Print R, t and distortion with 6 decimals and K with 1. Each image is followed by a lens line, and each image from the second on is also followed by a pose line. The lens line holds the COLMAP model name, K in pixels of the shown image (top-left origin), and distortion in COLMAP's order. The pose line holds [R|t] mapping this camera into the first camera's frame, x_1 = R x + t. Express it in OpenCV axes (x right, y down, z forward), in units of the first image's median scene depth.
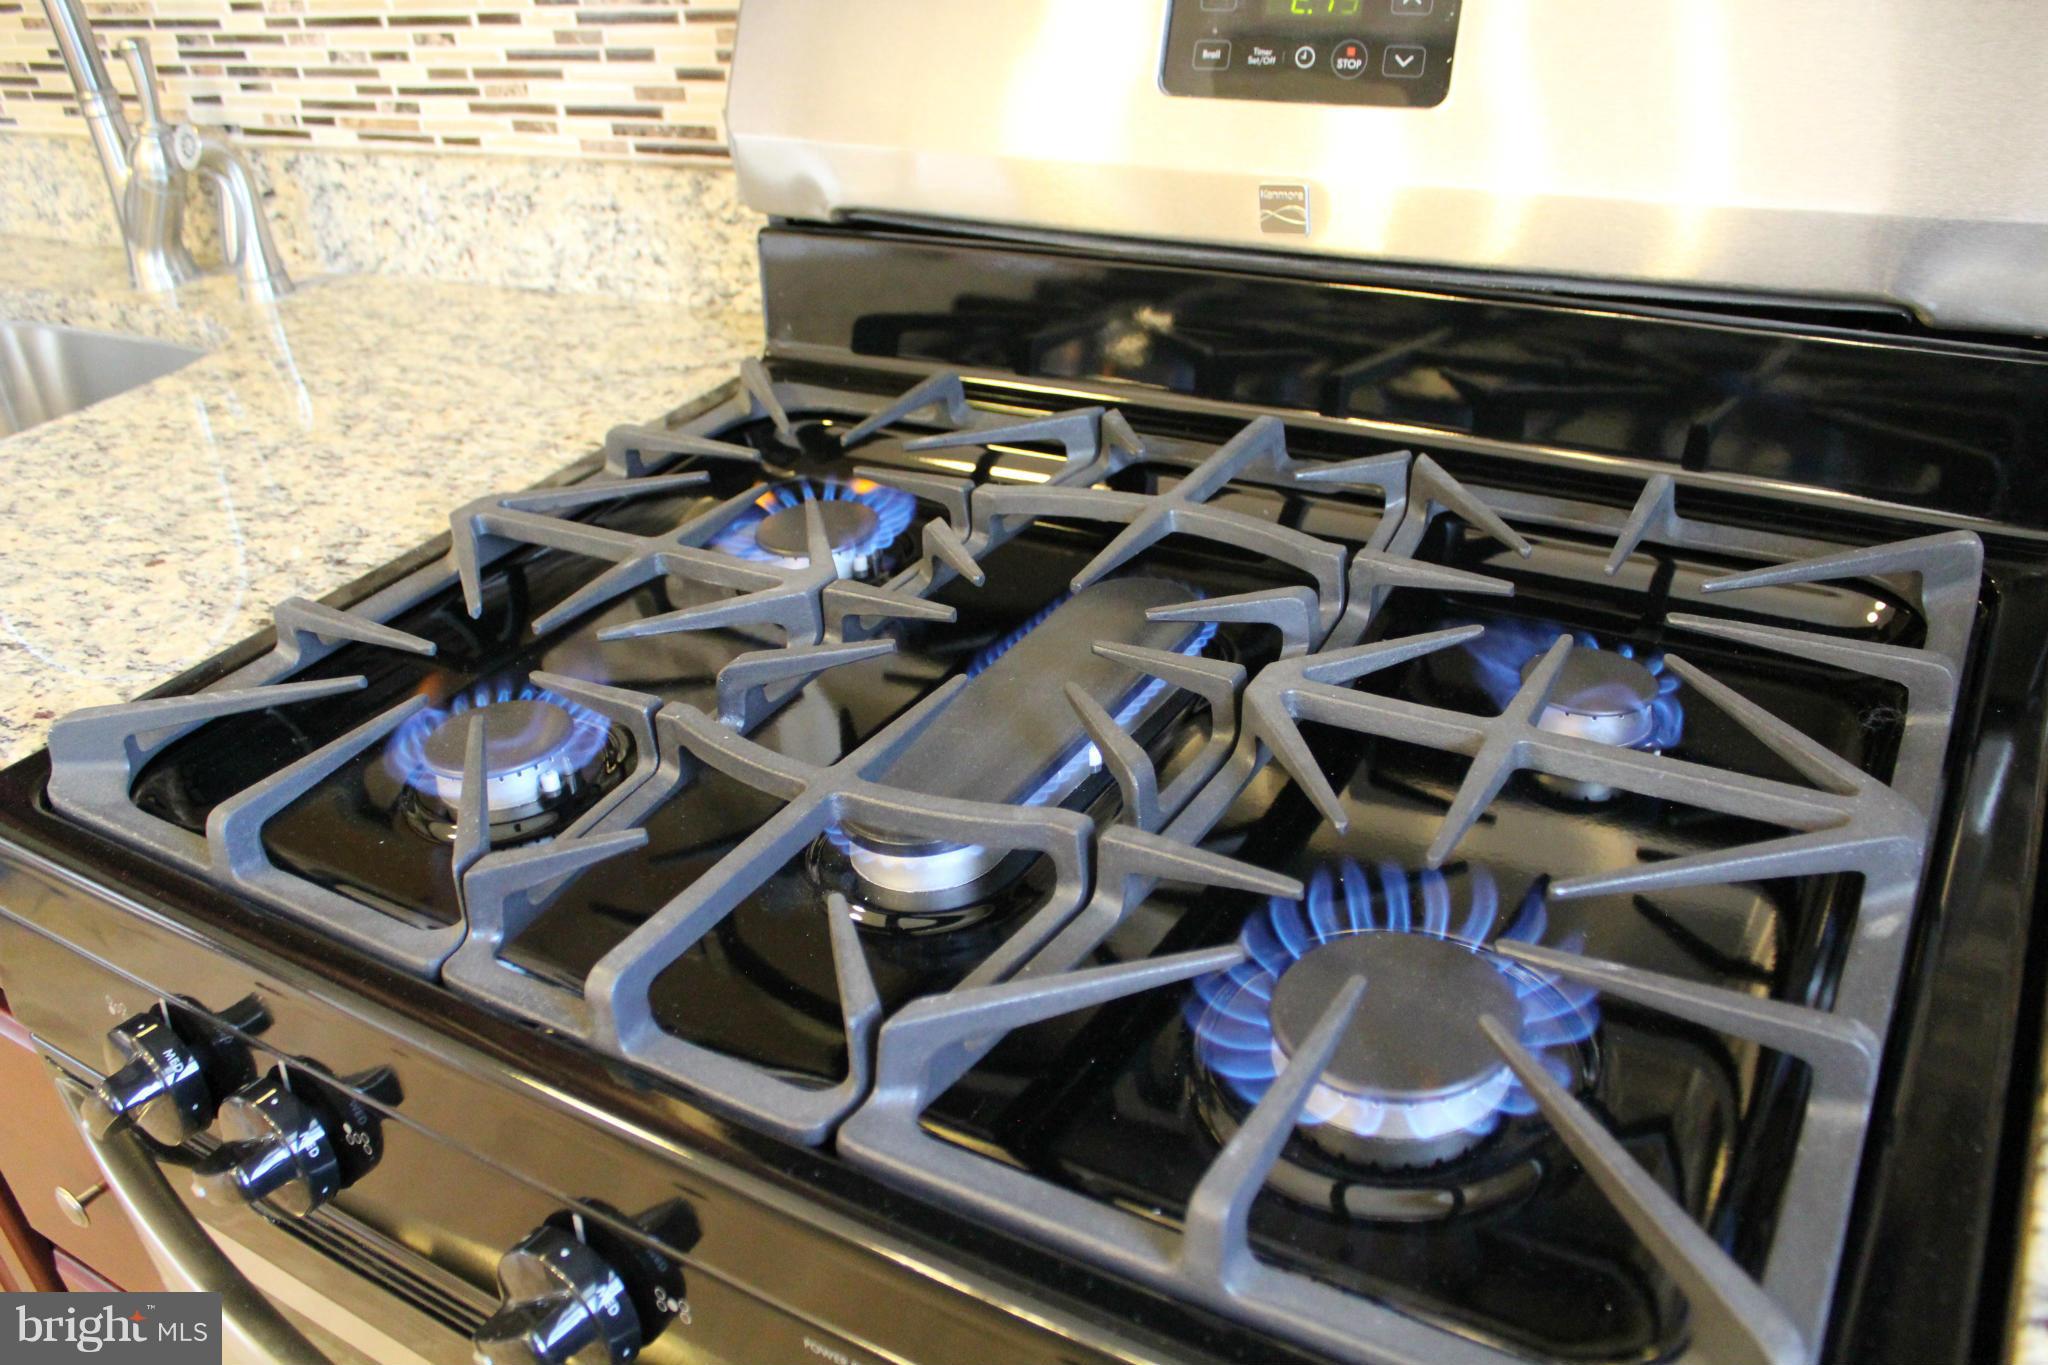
lens RADIAL K [[1696.4, 0, 1034.5], [0, 1696.4, 683.5], [0, 0, 1]] dist [-0.169915, 0.148448]
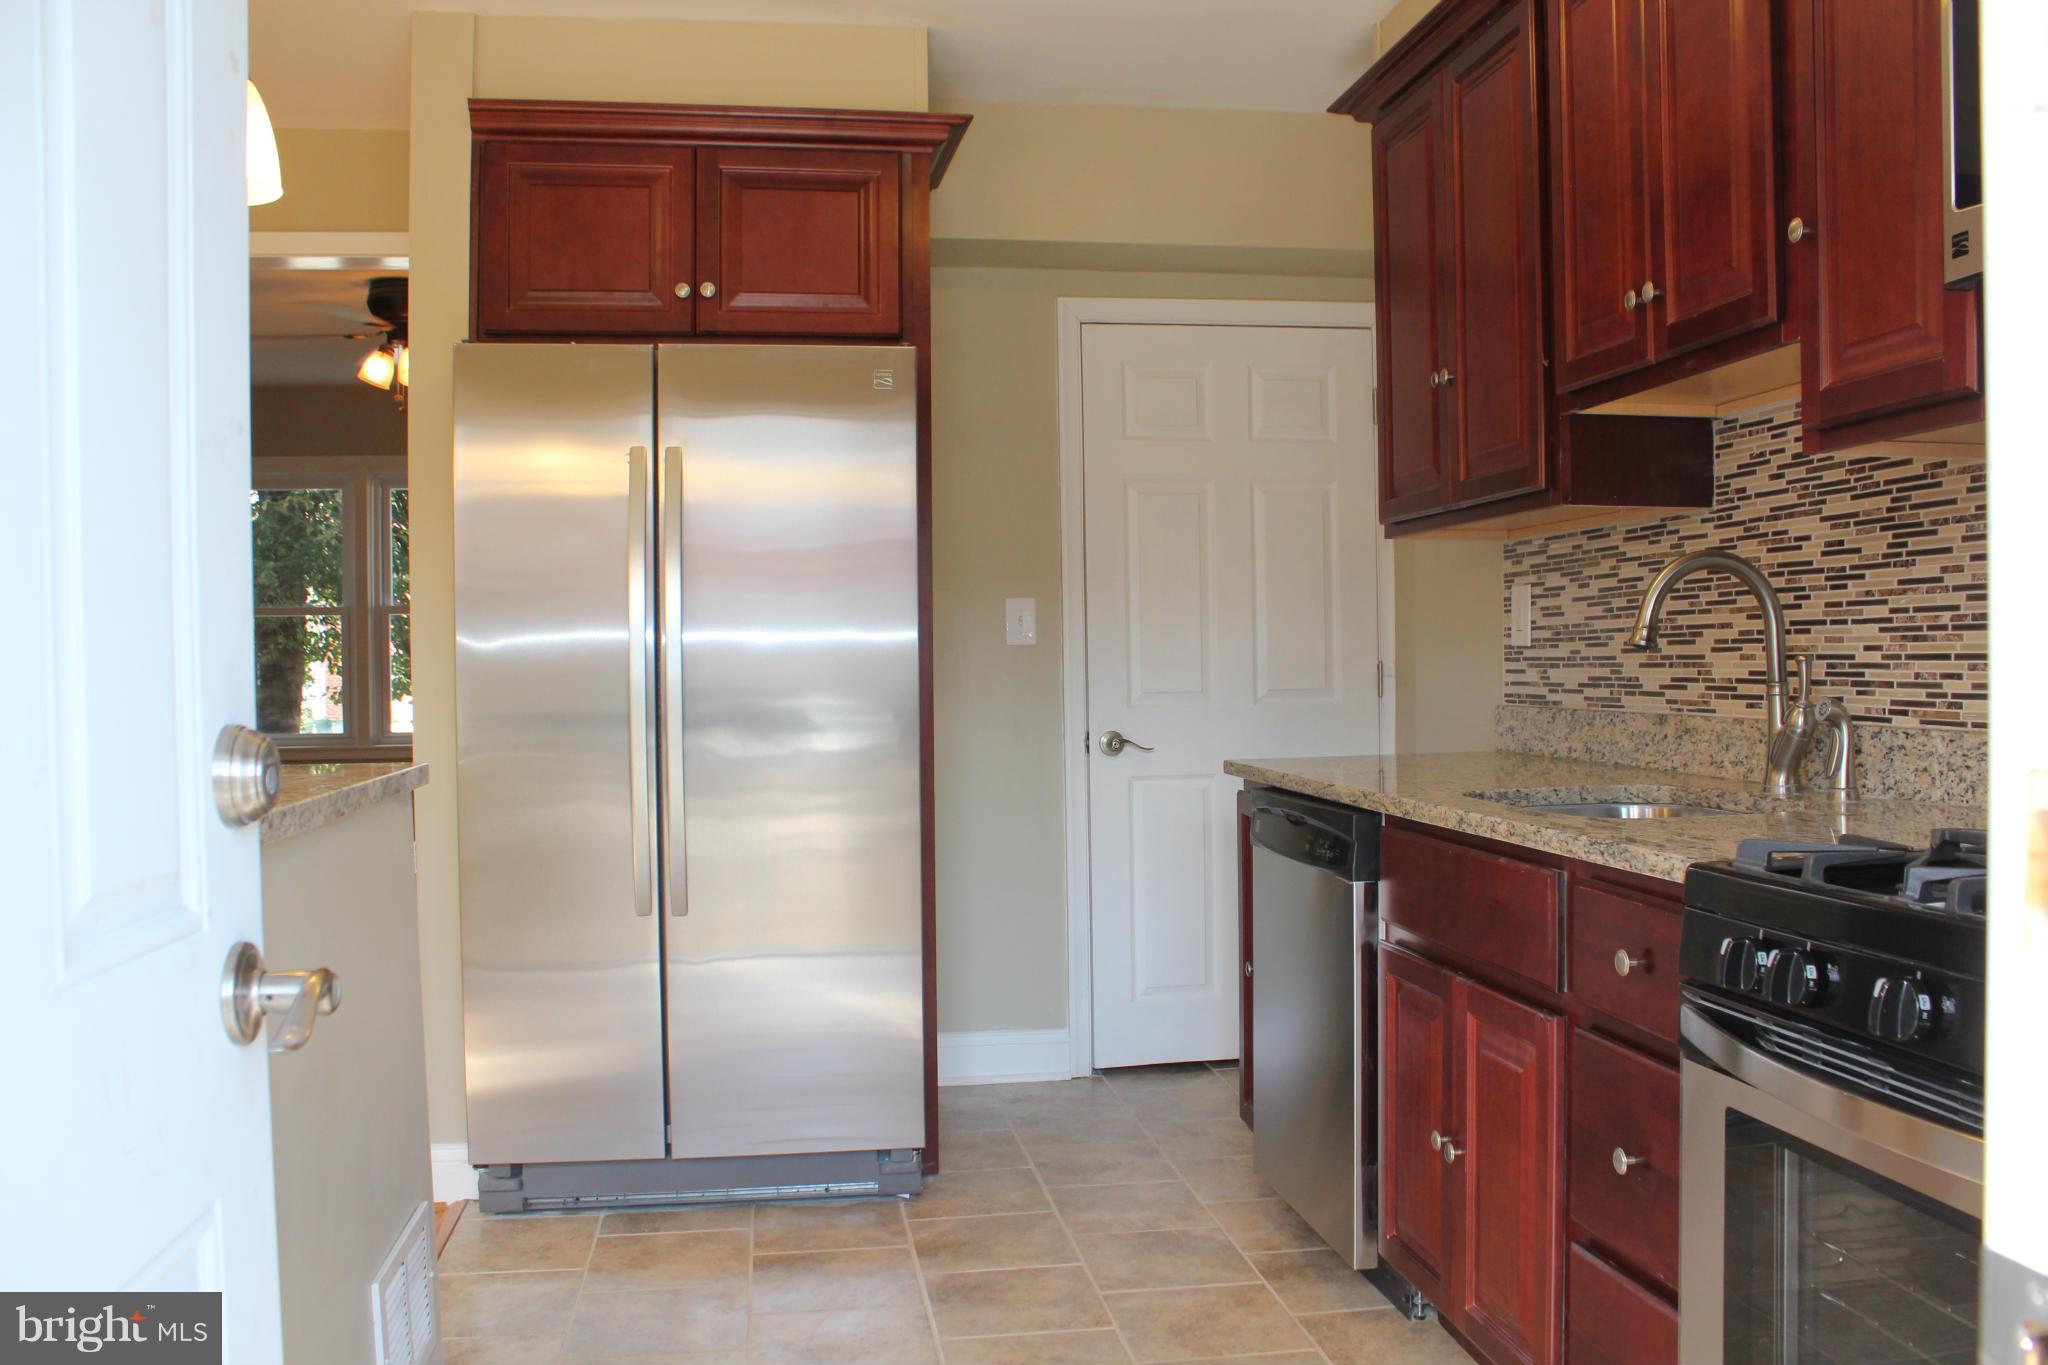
lens RADIAL K [[1696.4, 0, 1034.5], [0, 1696.4, 683.5], [0, 0, 1]] dist [-0.169915, 0.148448]
pose [[0.641352, 0.077709, -0.763301, 0.290017], [-0.411707, 0.874352, -0.256916, 0.449308], [0.647430, 0.479030, 0.592761, -0.624731]]
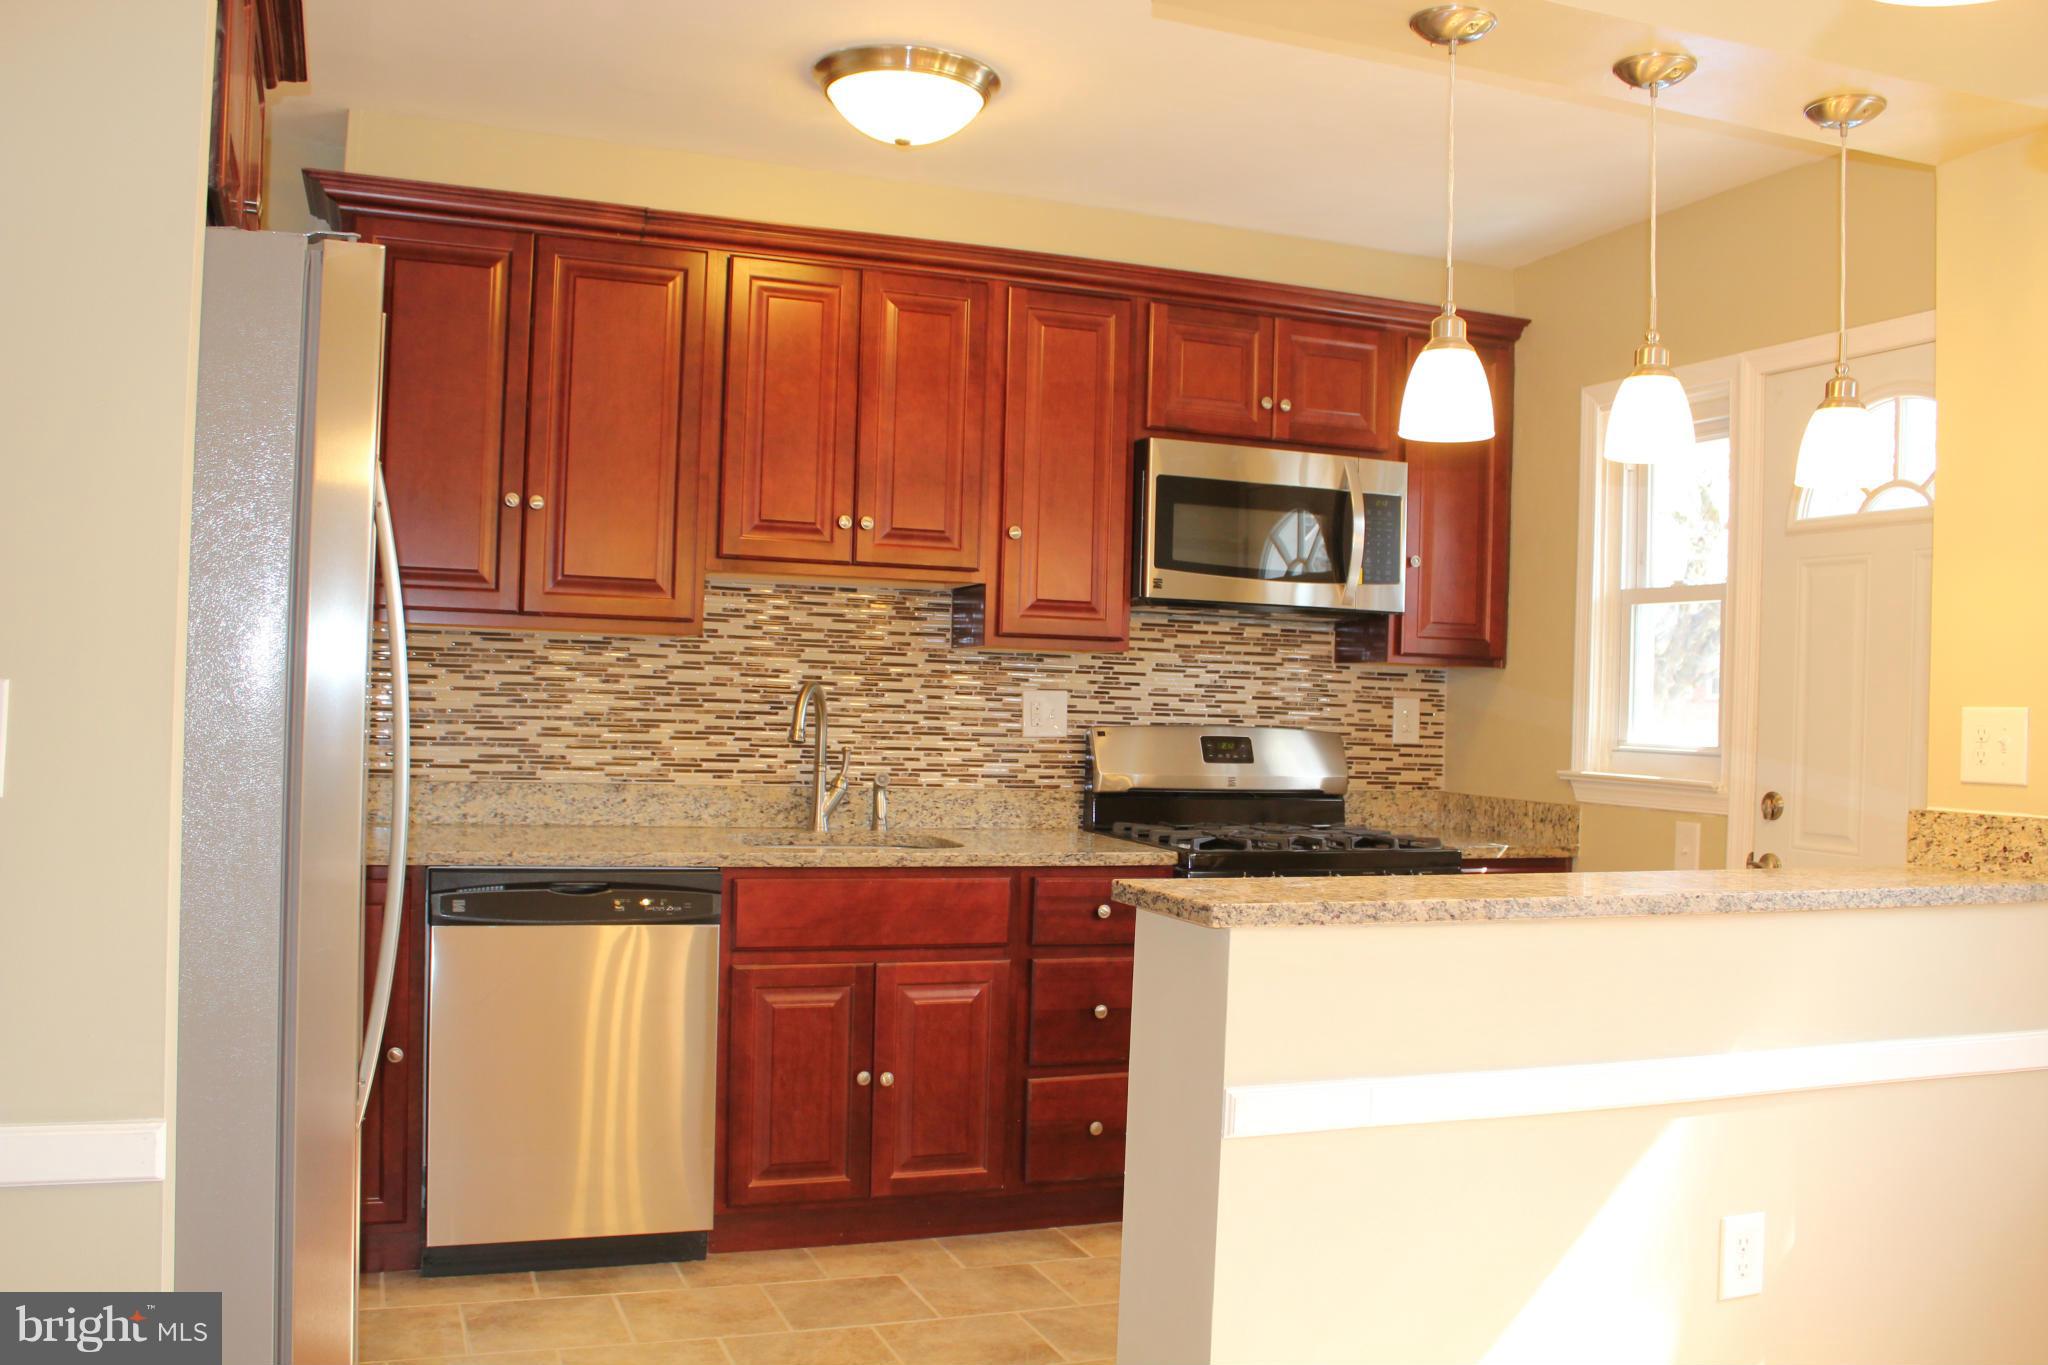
lens RADIAL K [[1780.0, 0, 1024.0], [0, 1780.0, 682.5], [0, 0, 1]] dist [-0.168730, 0.168170]
pose [[0.617080, 0.102543, 0.780190, -2.898289], [0.321694, 0.871963, -0.369044, 0.815153], [-0.718140, 0.478712, 0.505084, -0.959949]]
